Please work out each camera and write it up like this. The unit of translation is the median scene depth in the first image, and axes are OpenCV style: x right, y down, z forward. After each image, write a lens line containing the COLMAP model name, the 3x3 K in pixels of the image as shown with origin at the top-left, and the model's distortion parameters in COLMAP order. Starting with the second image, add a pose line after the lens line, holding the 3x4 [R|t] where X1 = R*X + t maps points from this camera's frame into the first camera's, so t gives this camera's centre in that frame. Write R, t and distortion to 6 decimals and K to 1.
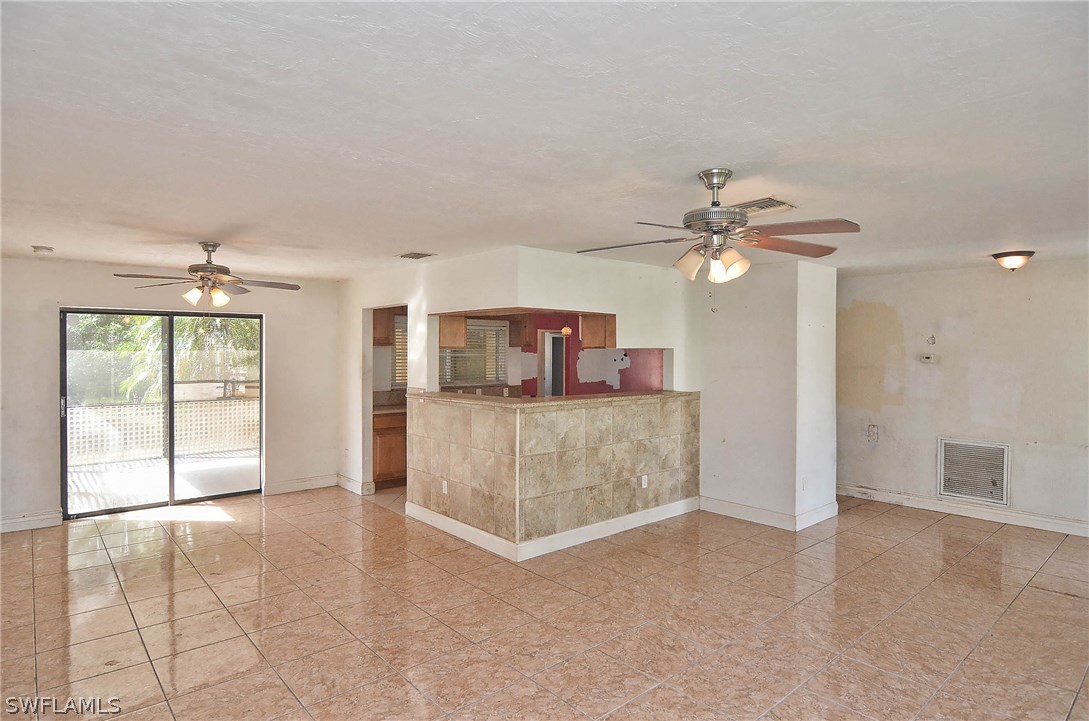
lens RADIAL K [[602.2, 0, 543.4], [0, 602.2, 353.7], [0, 0, 1]] dist [-0.016643, -0.000975]
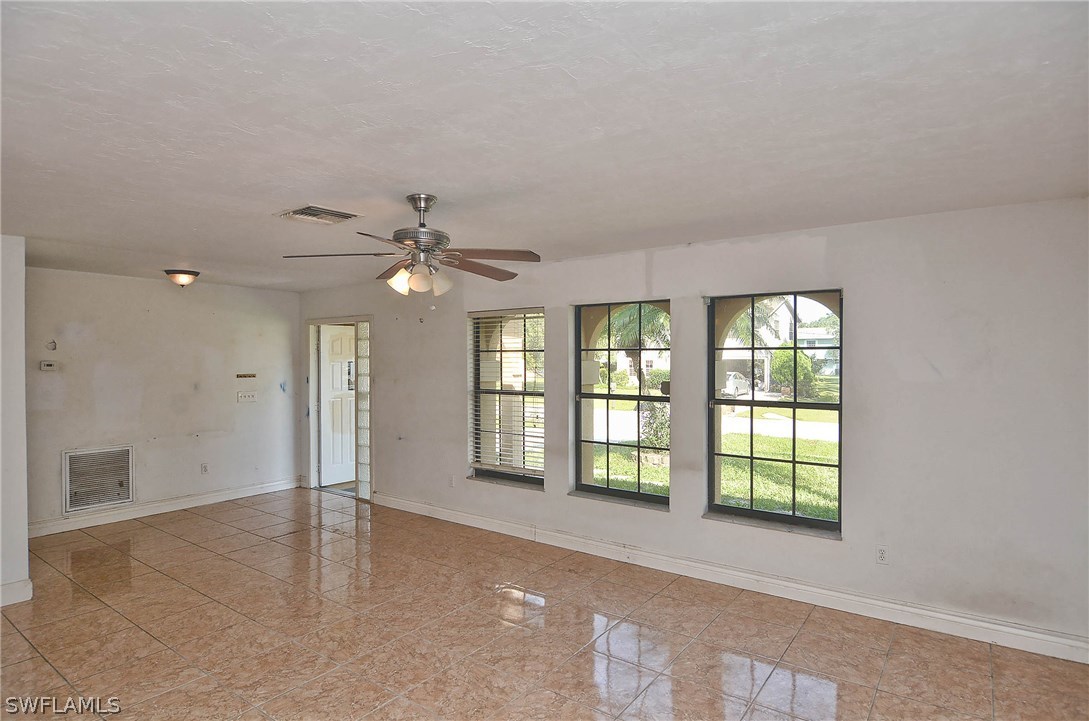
lens RADIAL K [[602.2, 0, 543.4], [0, 602.2, 353.7], [0, 0, 1]] dist [-0.016643, -0.000975]
pose [[-0.221434, 0.000813, 0.975175, -0.489968], [0.008596, 0.999962, 0.001118, -0.006132], [-0.975137, 0.008630, -0.221433, 0.592887]]
